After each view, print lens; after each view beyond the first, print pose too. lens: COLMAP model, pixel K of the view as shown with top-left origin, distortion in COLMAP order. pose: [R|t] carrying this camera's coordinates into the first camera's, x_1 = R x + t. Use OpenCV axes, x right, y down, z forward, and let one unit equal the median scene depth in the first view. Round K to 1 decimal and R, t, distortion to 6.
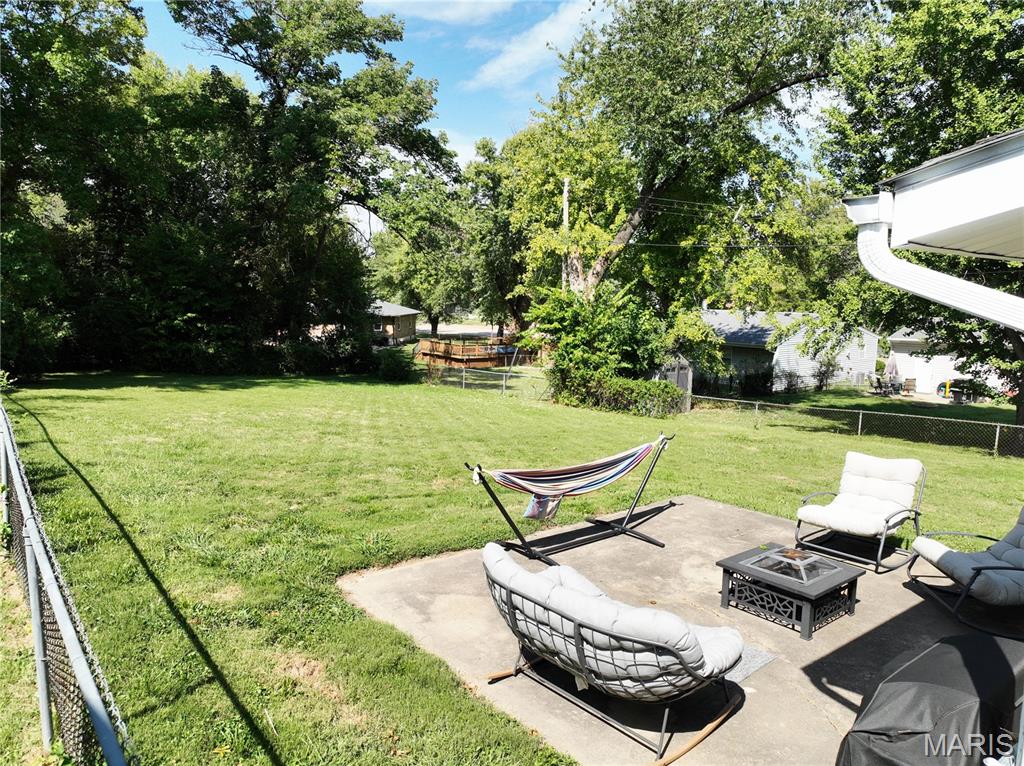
lens RADIAL K [[721.4, 0, 512.0], [0, 721.4, 383.0], [0, 0, 1]] dist [0.005785, -0.003196]
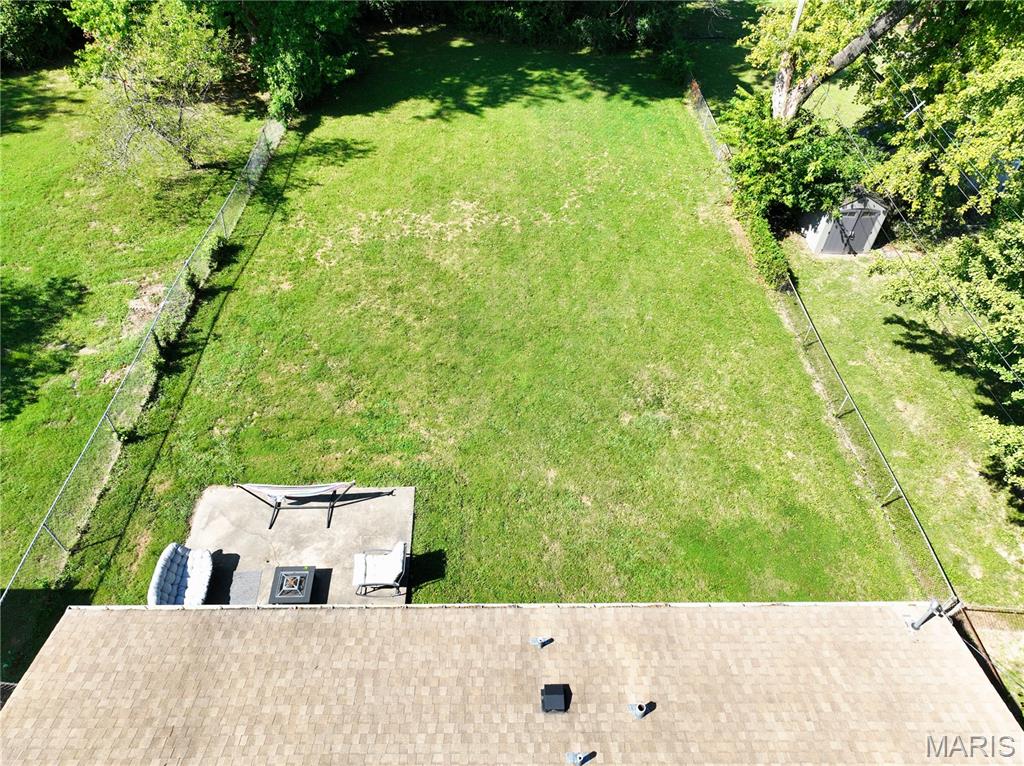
lens RADIAL K [[721.4, 0, 512.0], [0, 721.4, 383.0], [0, 0, 1]] dist [0.005785, -0.003196]
pose [[0.786181, 0.446180, -0.427600, 1.589508], [-0.074689, 0.755442, 0.650944, -1.815327], [0.613466, -0.479823, 0.627239, 0.172206]]
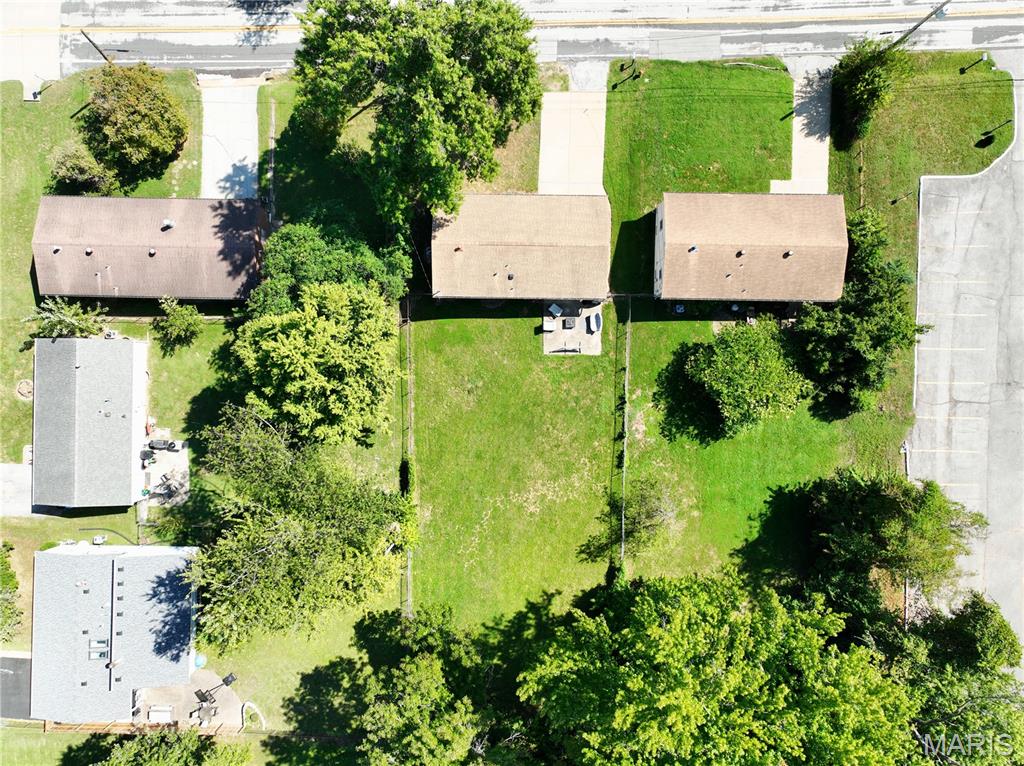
lens RADIAL K [[721.4, 0, 512.0], [0, 721.4, 383.0], [0, 0, 1]] dist [0.005785, -0.003196]
pose [[-0.773107, -0.634265, 0.003609, 0.400283], [0.071329, -0.081287, 0.994135, -9.359248], [-0.630252, 0.768831, 0.108085, 0.944071]]
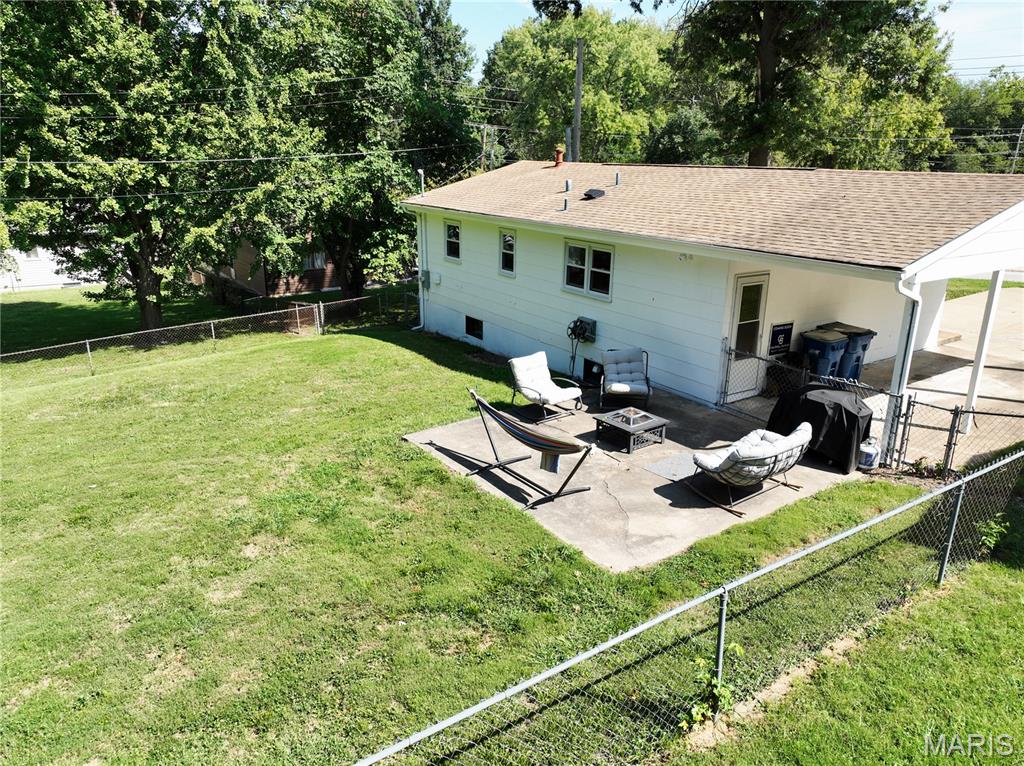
lens RADIAL K [[721.4, 0, 512.0], [0, 721.4, 383.0], [0, 0, 1]] dist [0.005785, -0.003196]
pose [[0.072481, -0.325156, 0.942879, -1.257874], [0.118280, 0.941496, 0.315587, -0.428171], [-0.990331, 0.088650, 0.106700, 0.966434]]
